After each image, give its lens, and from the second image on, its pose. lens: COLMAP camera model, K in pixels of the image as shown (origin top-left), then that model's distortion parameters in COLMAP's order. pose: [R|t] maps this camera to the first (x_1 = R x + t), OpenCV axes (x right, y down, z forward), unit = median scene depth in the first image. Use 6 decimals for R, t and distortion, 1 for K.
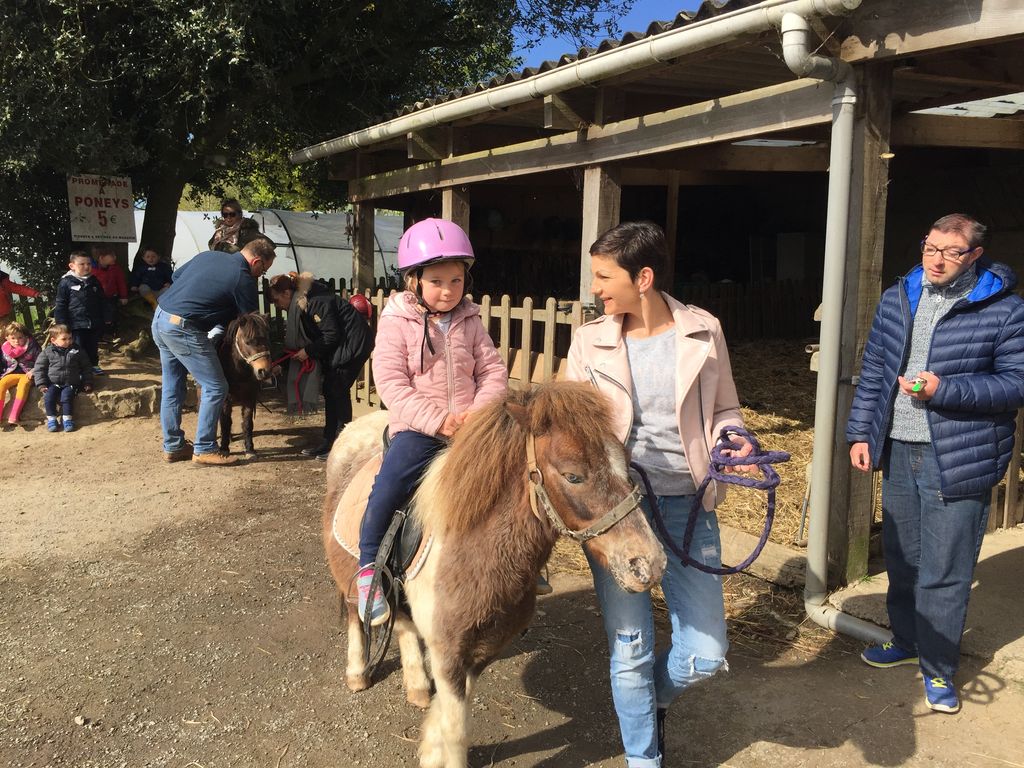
lens RADIAL K [[851.9, 0, 511.0], [0, 851.9, 375.3], [0, 0, 1]] dist [0.058023, -0.088629]
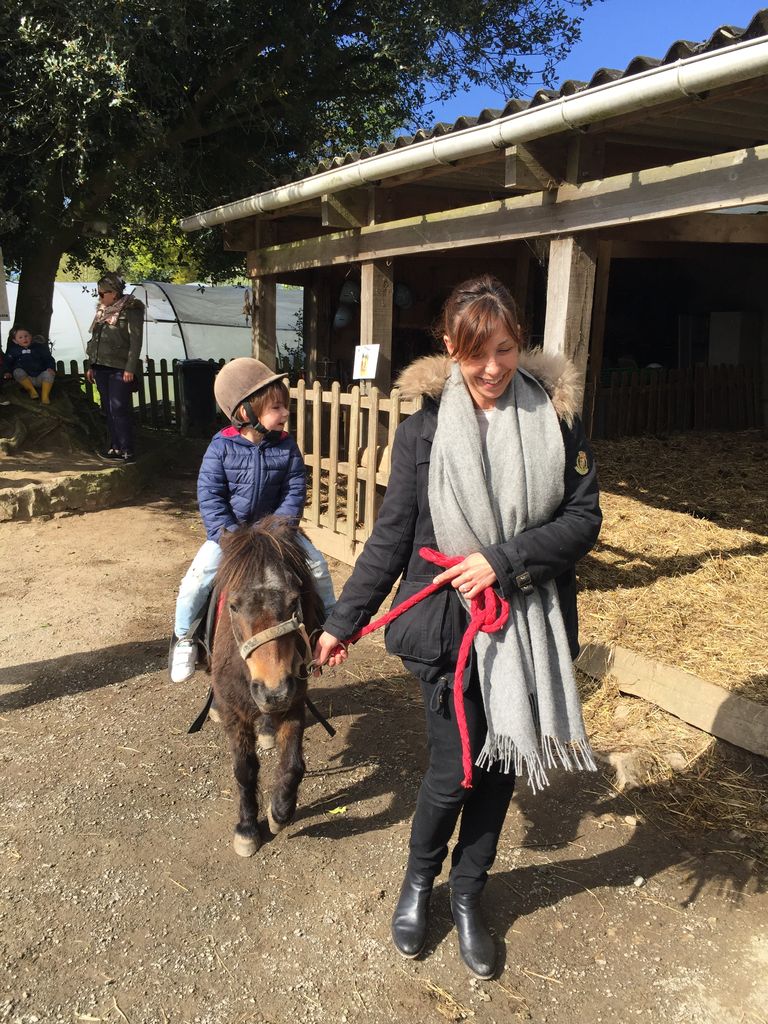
lens RADIAL K [[851.9, 0, 384.2], [0, 851.9, 518.8], [0, 0, 1]] dist [0.058023, -0.088629]
pose [[0.999925, 0.008615, -0.008706, -0.049731], [-0.007894, 0.996790, 0.079670, -0.032333], [0.009364, -0.079596, 0.996783, 0.131319]]
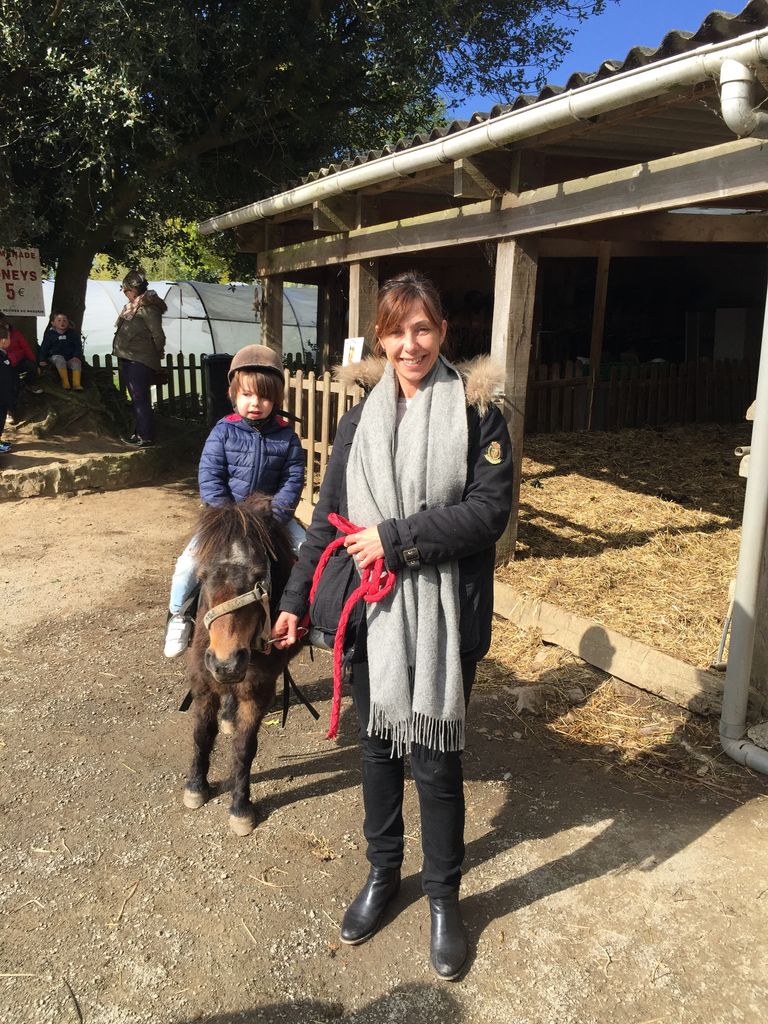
lens RADIAL K [[851.9, 0, 382.7], [0, 851.9, 509.1], [0, 0, 1]] dist [0.058023, -0.088629]
pose [[0.997745, 0.020354, -0.063962, 0.022020], [-0.015784, 0.997340, 0.071157, -0.016554], [0.065240, -0.069987, 0.995412, 0.049973]]
